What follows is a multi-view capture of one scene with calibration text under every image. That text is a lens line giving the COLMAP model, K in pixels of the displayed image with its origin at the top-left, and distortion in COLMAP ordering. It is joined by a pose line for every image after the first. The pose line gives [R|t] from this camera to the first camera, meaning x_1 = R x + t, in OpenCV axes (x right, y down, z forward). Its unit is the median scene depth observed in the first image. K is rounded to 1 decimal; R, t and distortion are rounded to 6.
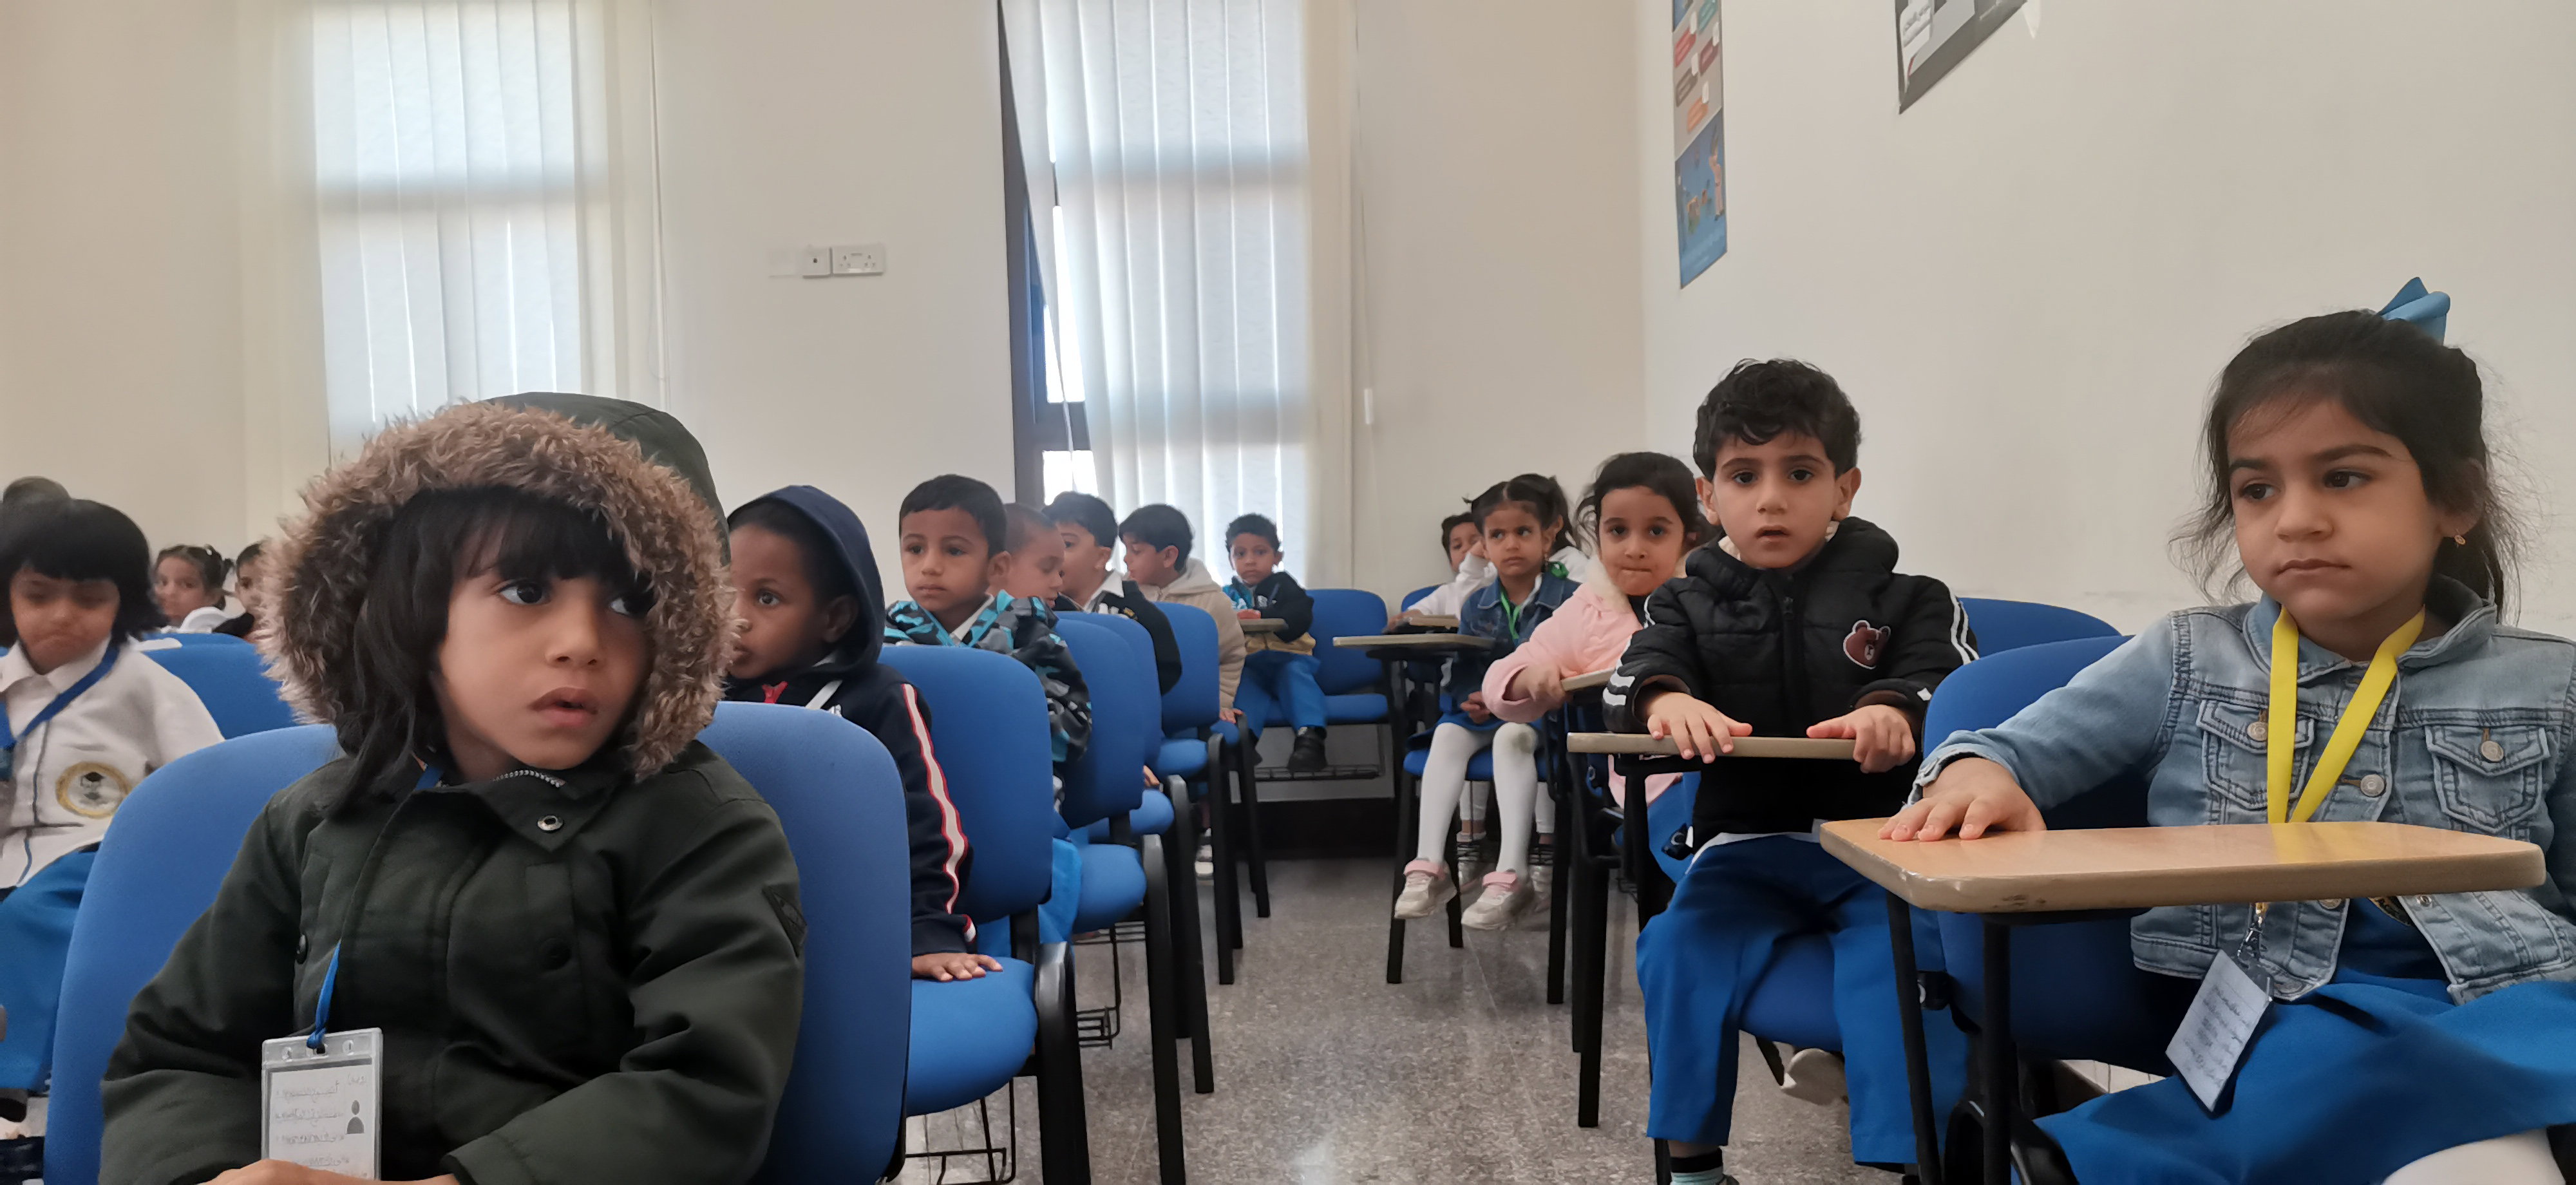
lens RADIAL K [[1958.9, 0, 1286.9], [0, 1958.9, 544.3], [0, 0, 1]] dist [0.038922, -0.008863]
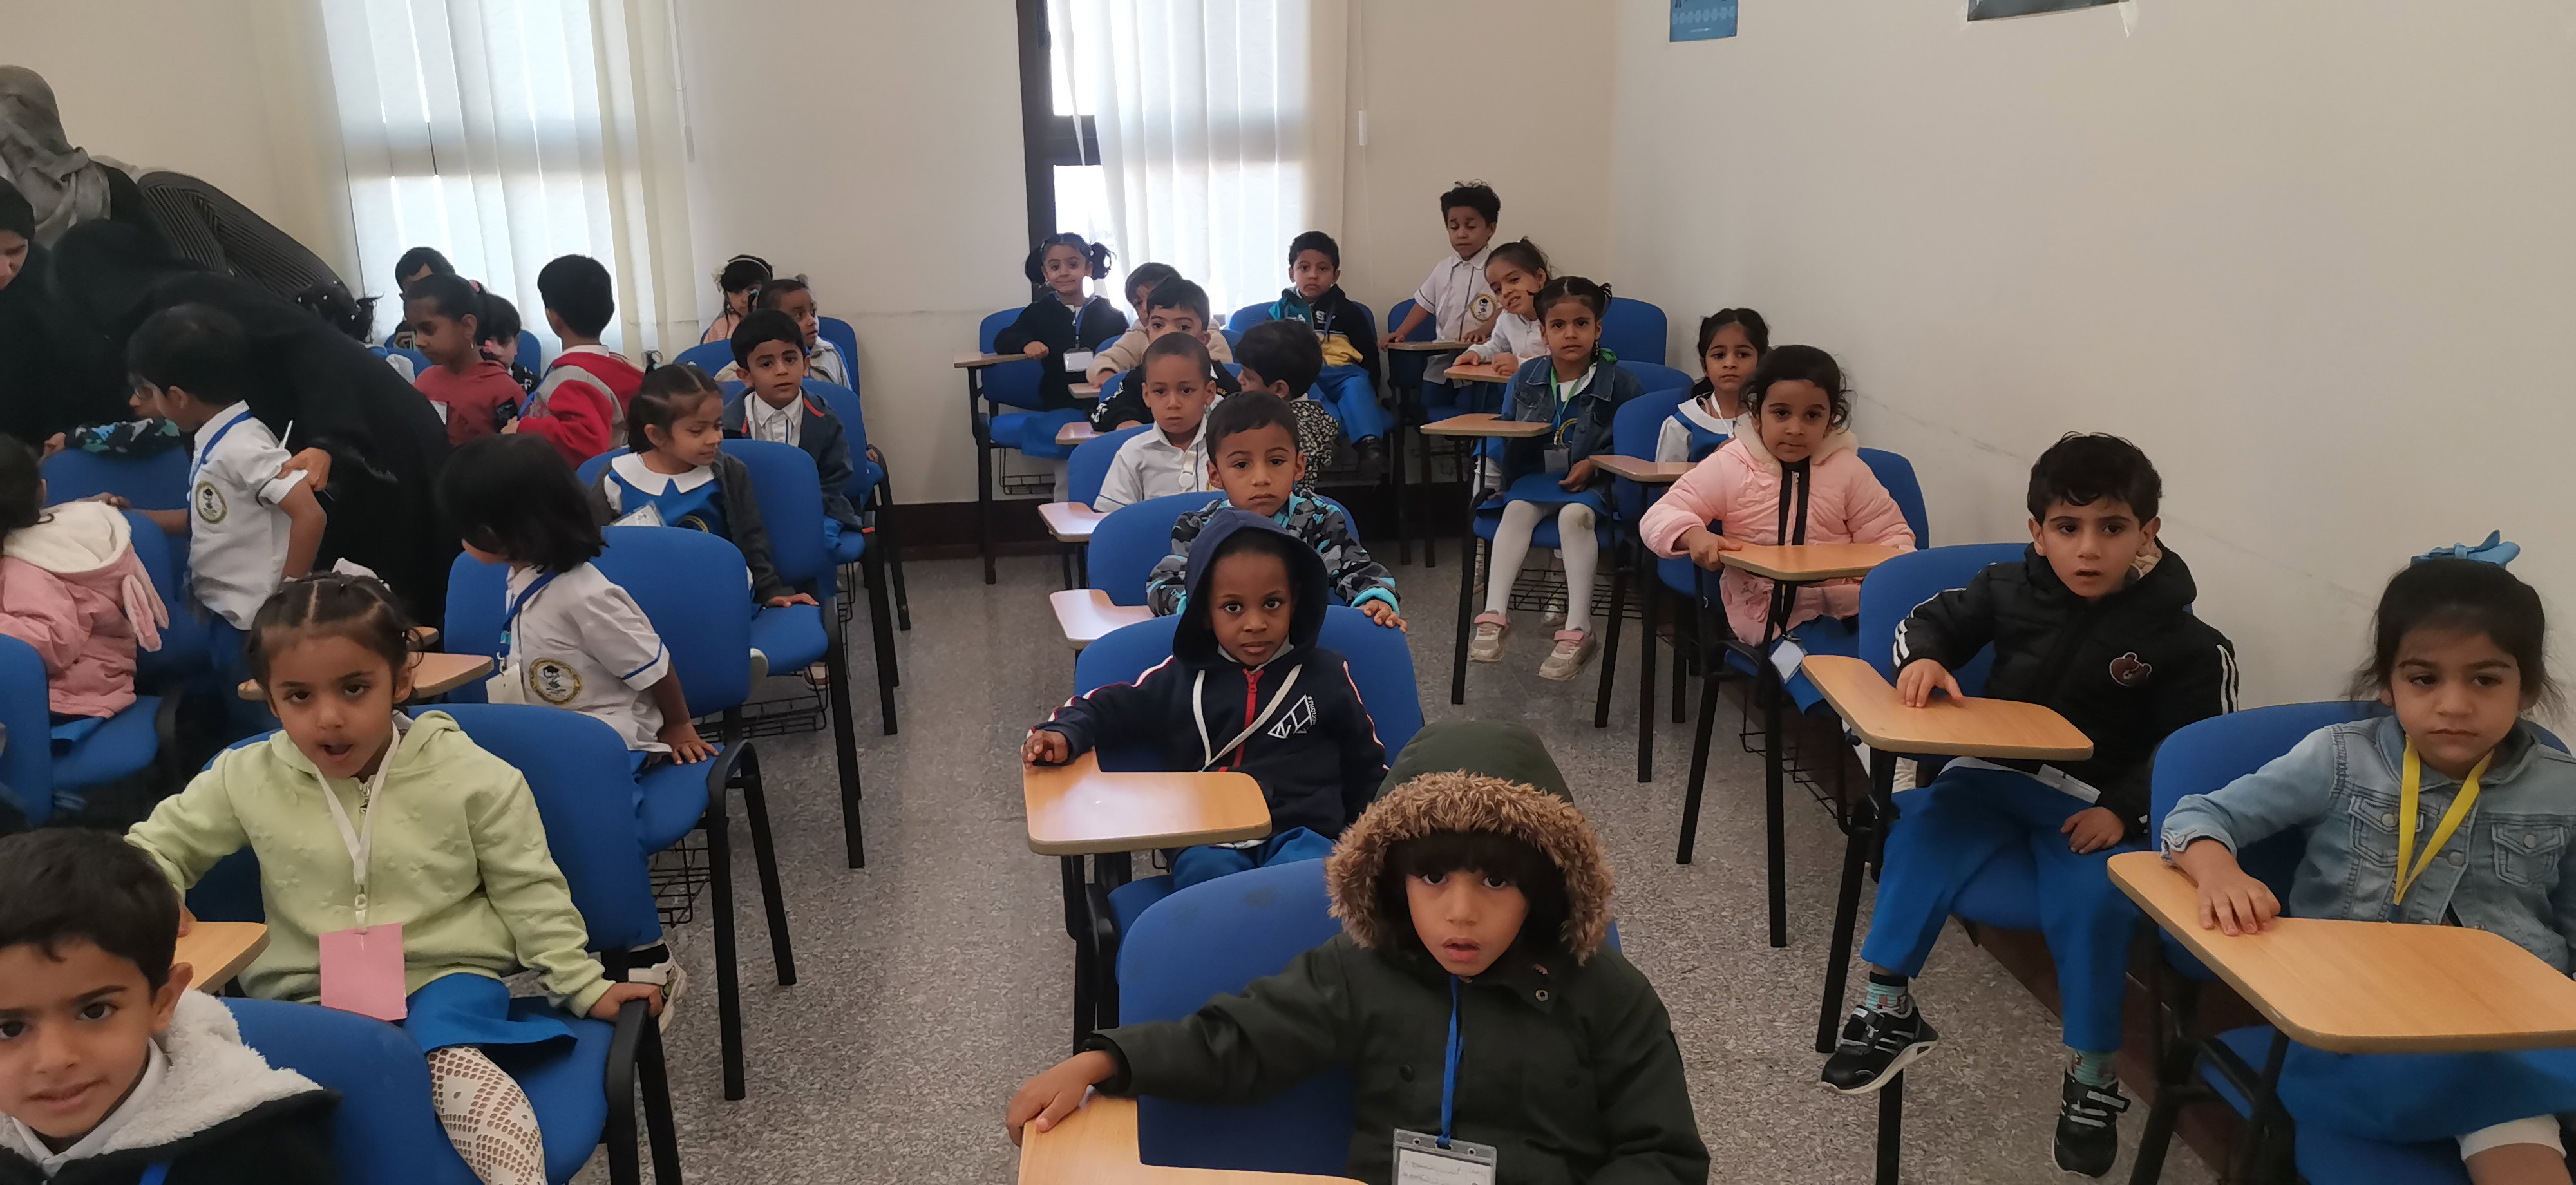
lens RADIAL K [[1958.9, 0, 1286.9], [0, 1958.9, 544.3], [0, 0, 1]] dist [0.038922, -0.008863]
pose [[0.992385, -0.015860, 0.122151, -0.187309], [-0.015210, 0.968308, 0.249296, -0.162736], [-0.122234, -0.249255, 0.960693, -0.118880]]
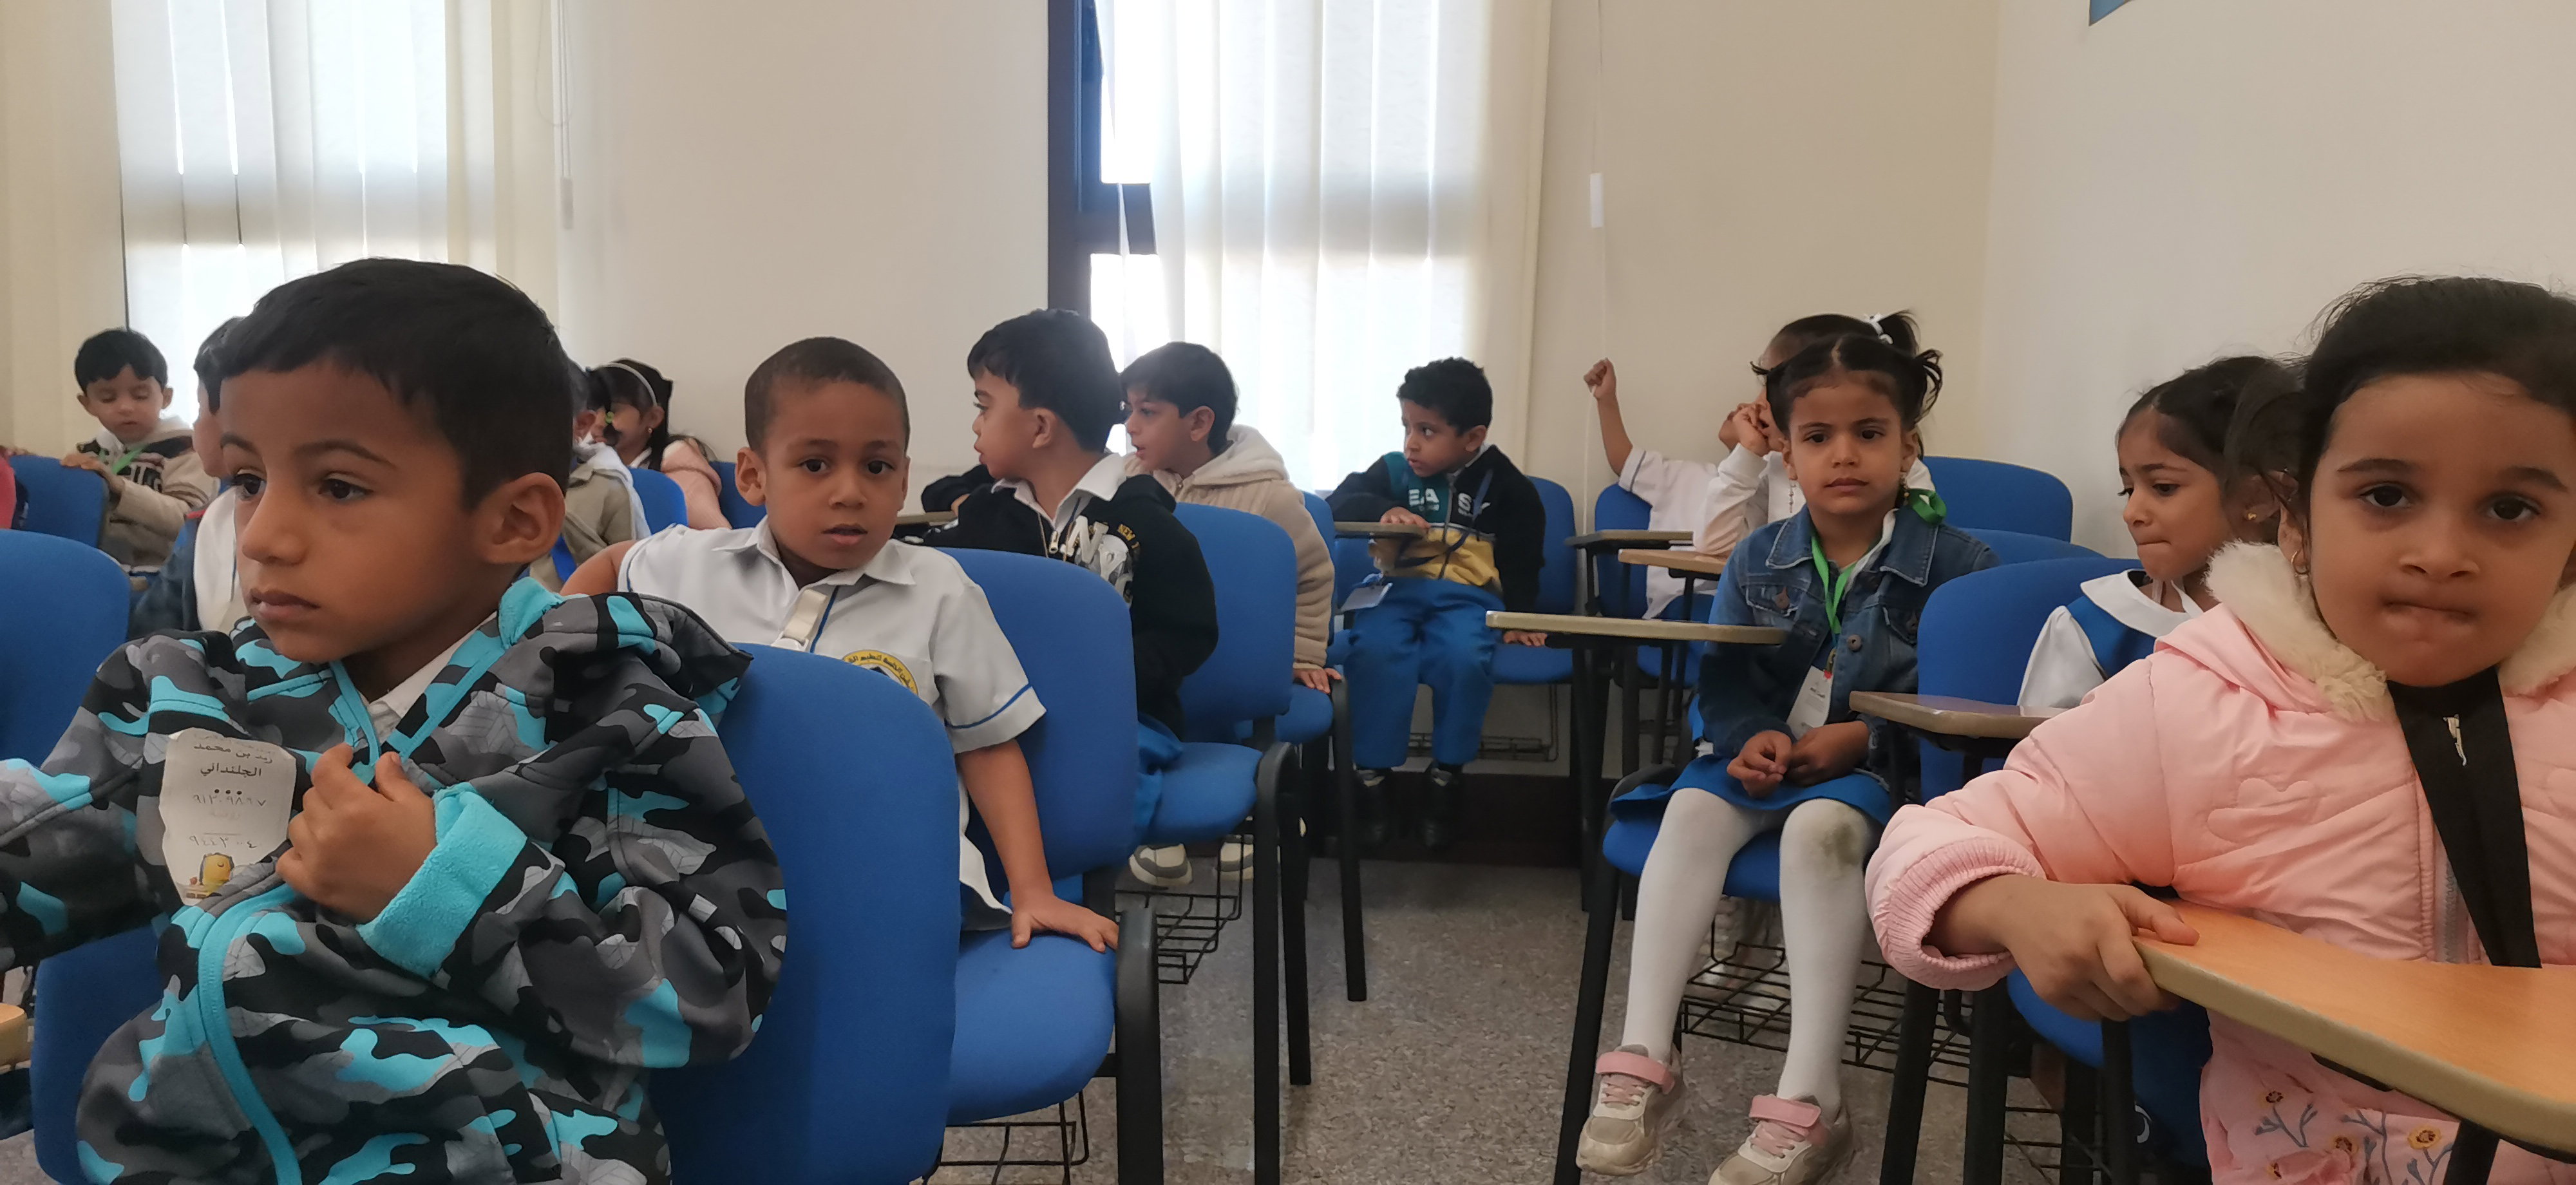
lens RADIAL K [[1958.9, 0, 1286.9], [0, 1958.9, 544.3], [0, 0, 1]] dist [0.038922, -0.008863]
pose [[0.994902, 0.050519, -0.087281, 0.015172], [-0.042638, 0.995037, 0.089906, -0.014407], [0.091389, -0.085727, 0.992118, 0.432176]]
